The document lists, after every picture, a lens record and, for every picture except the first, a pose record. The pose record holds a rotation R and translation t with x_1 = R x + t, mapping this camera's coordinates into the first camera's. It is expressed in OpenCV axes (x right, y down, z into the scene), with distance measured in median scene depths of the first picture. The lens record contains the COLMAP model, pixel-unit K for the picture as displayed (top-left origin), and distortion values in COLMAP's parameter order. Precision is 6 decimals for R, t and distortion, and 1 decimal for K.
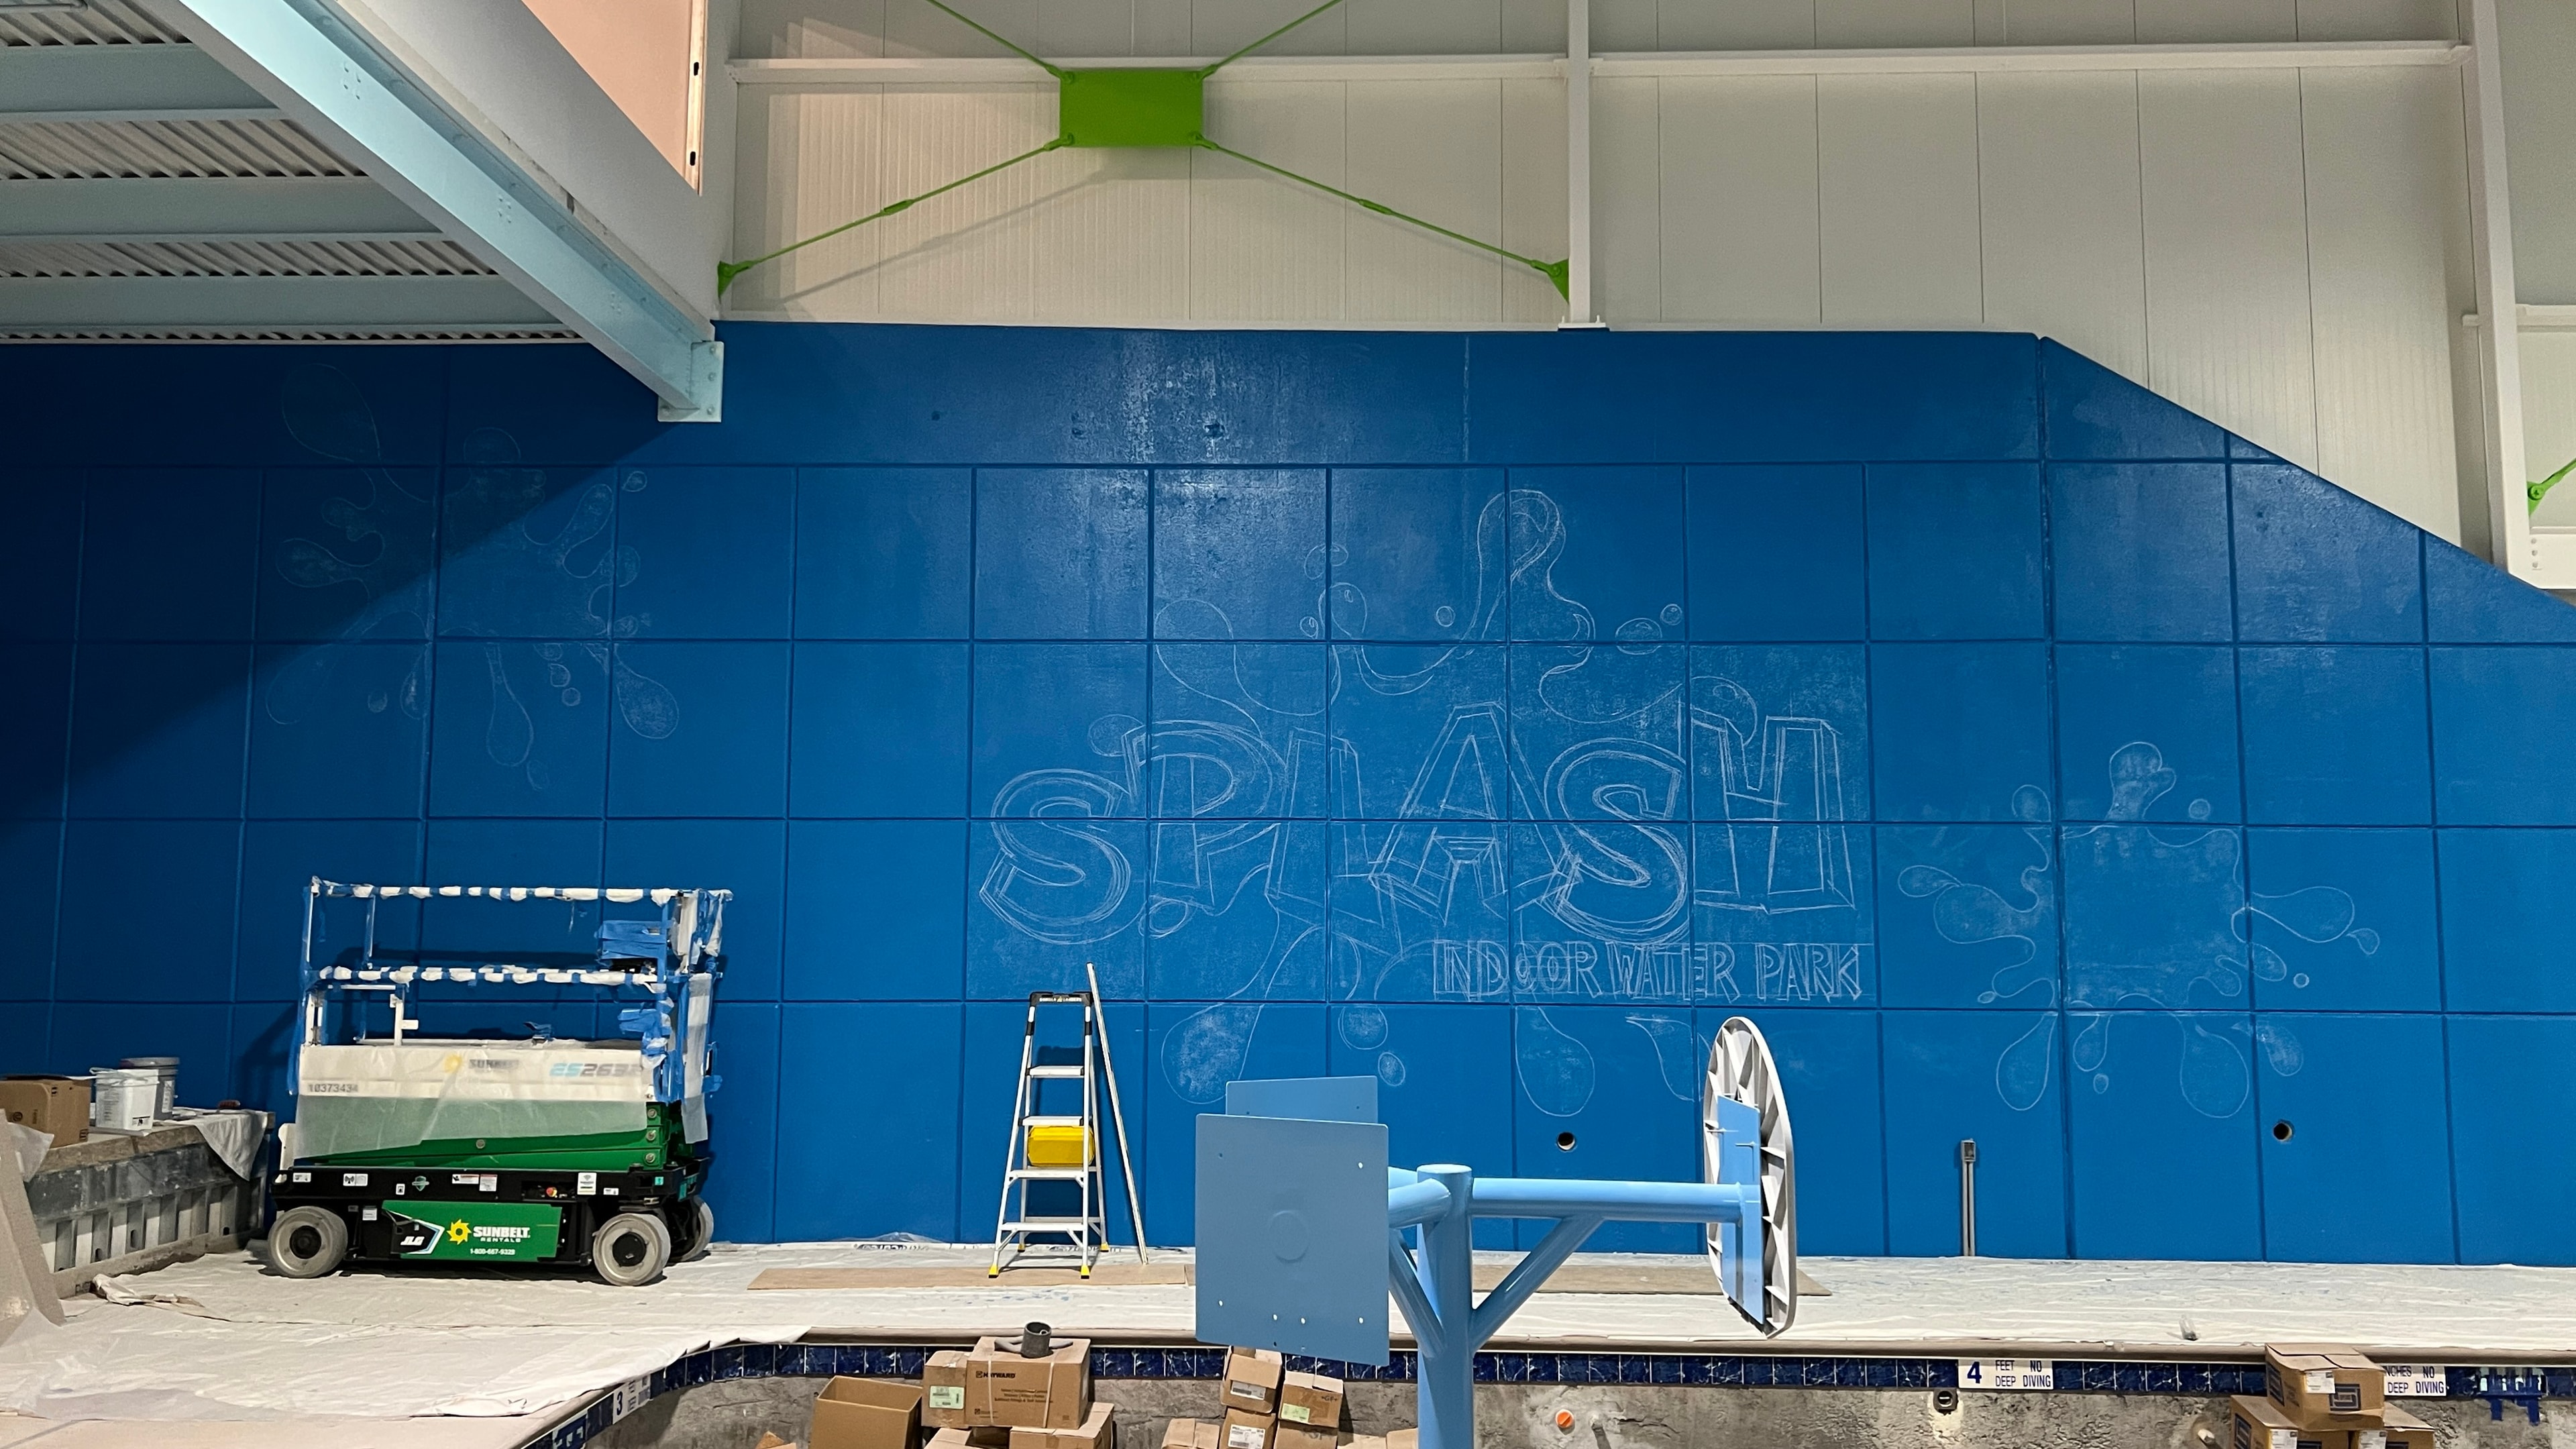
lens RADIAL K [[1904.6, 0, 1302.1], [0, 1904.6, 731.4], [0, 0, 1]] dist [0.045009, -0.051824]
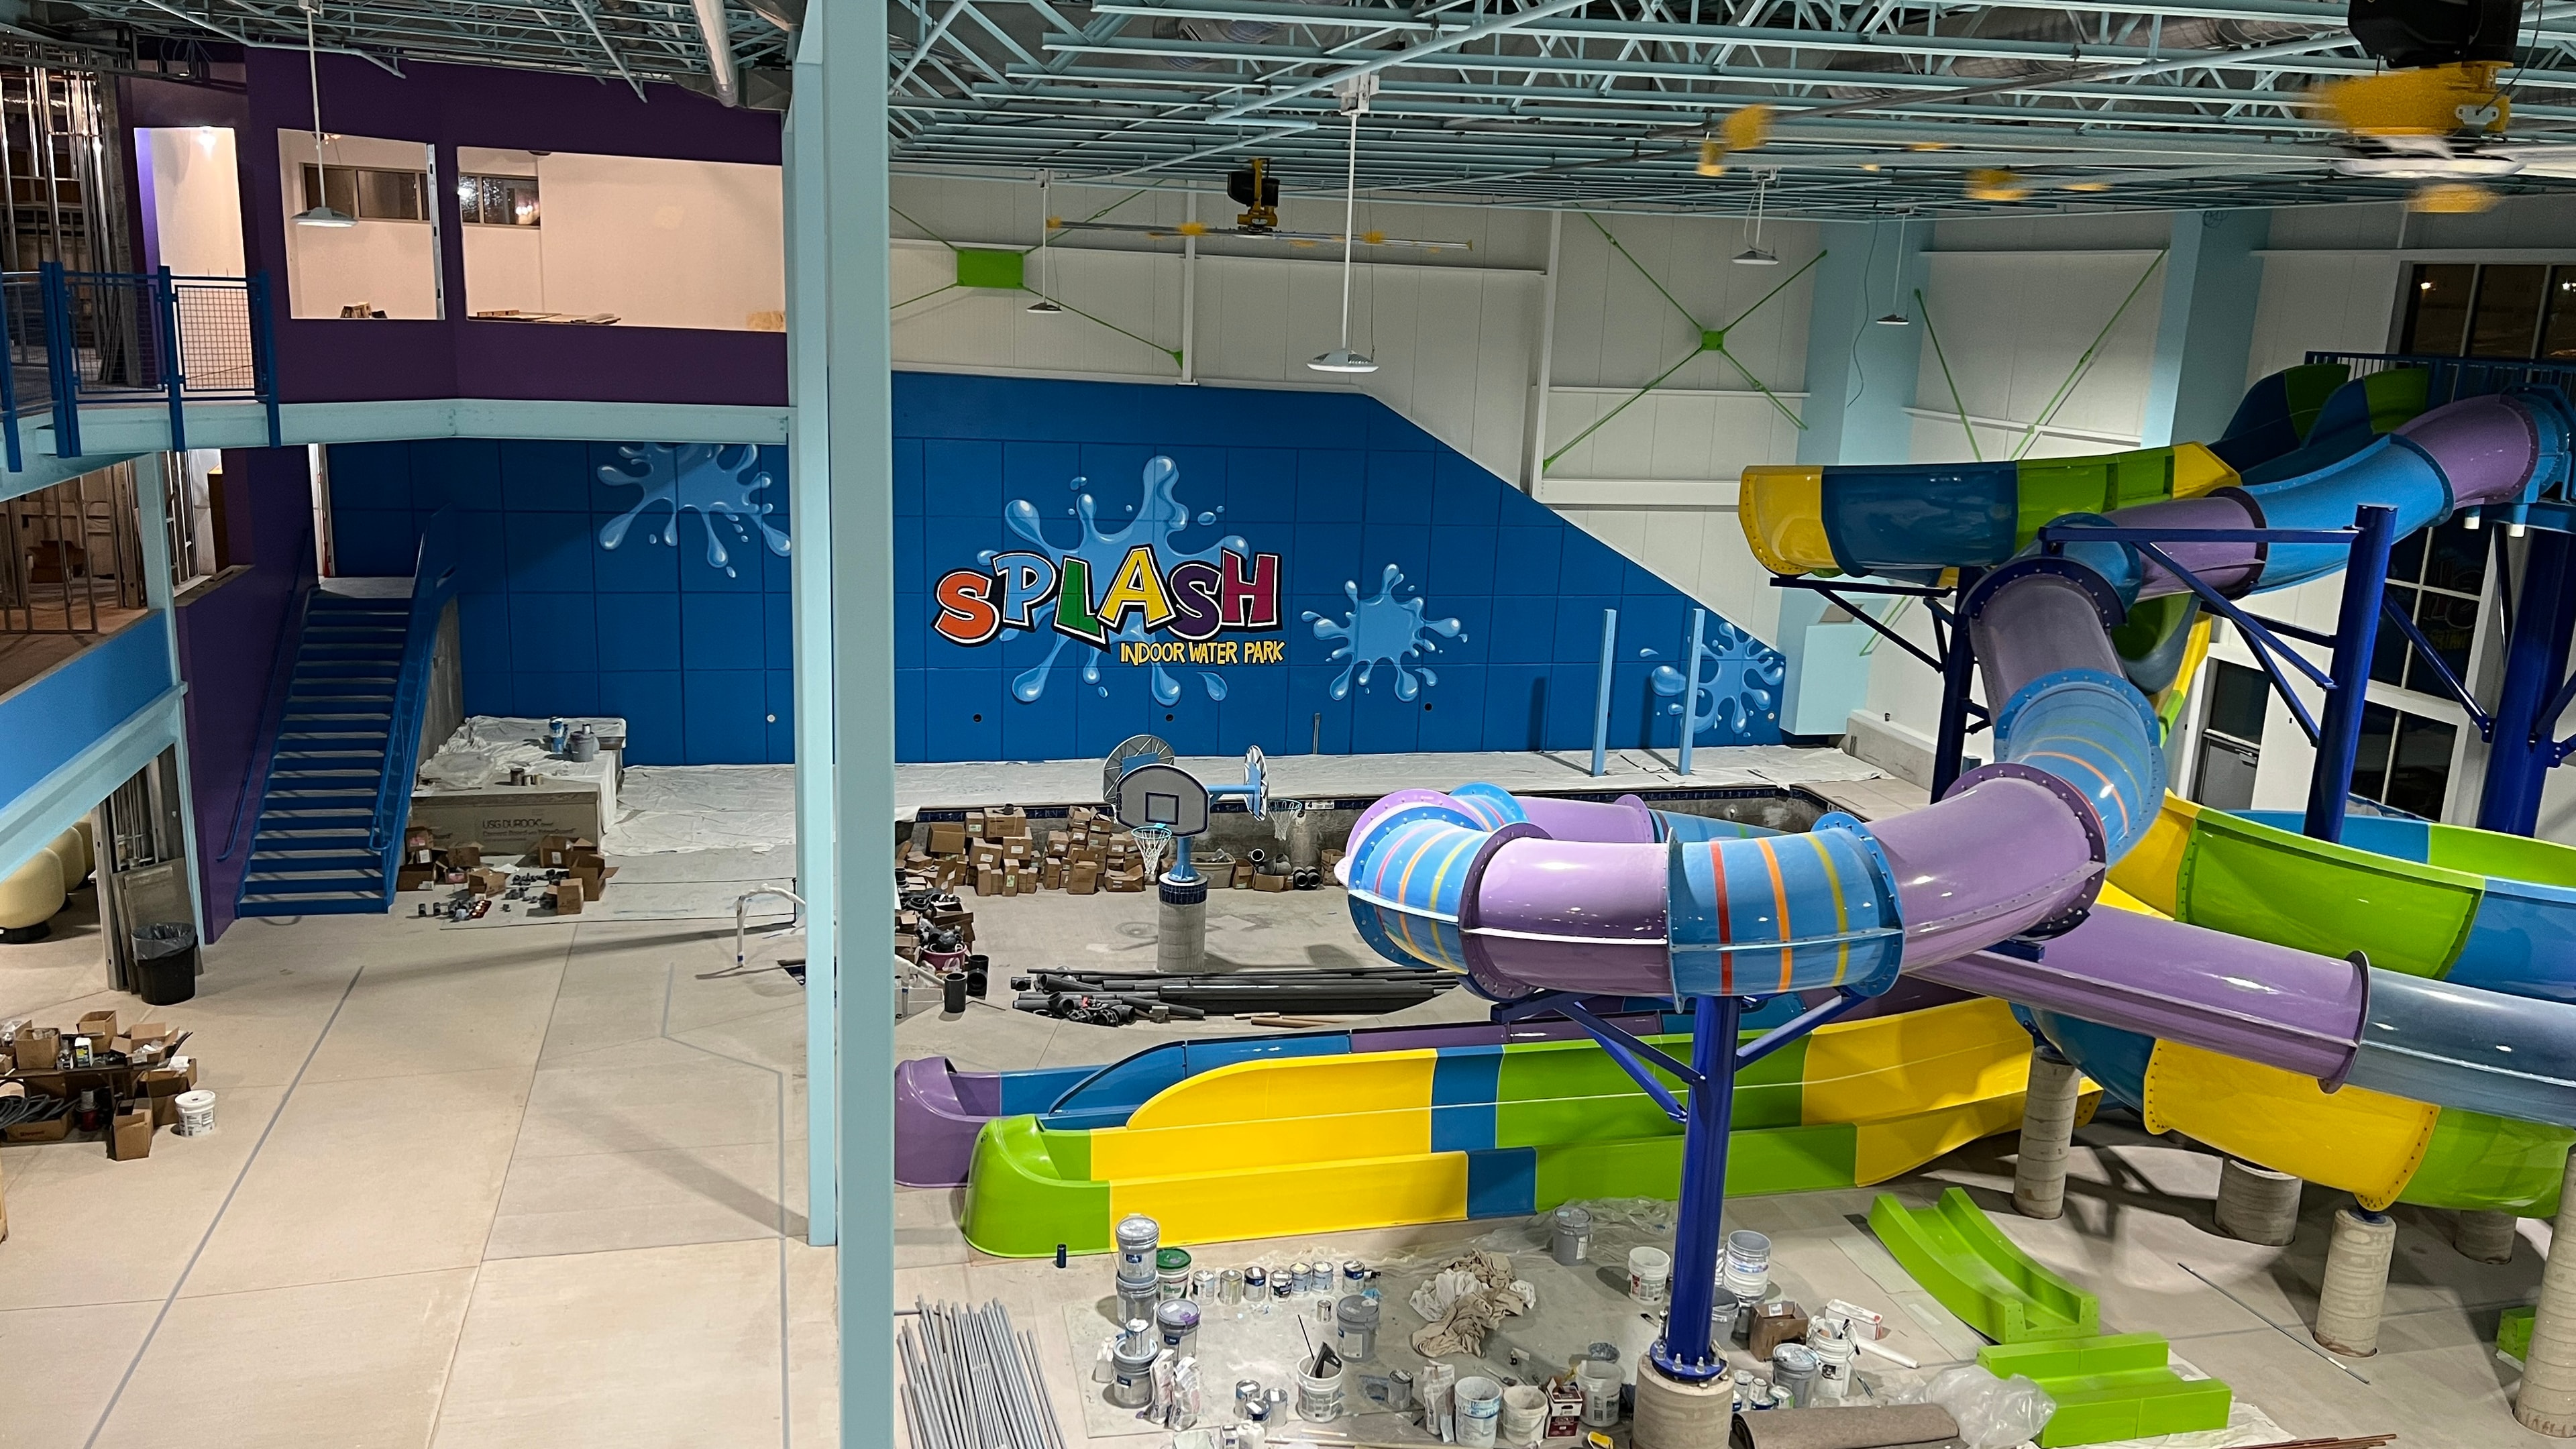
lens RADIAL K [[1904.6, 0, 1302.9], [0, 1904.6, 711.0], [0, 0, 1]] dist [0.045009, -0.051824]
pose [[0.955406, -0.026383, 0.294114, -0.435900], [-0.069997, 0.947380, 0.312364, -0.598123], [-0.286879, -0.319022, 0.903286, -1.340867]]
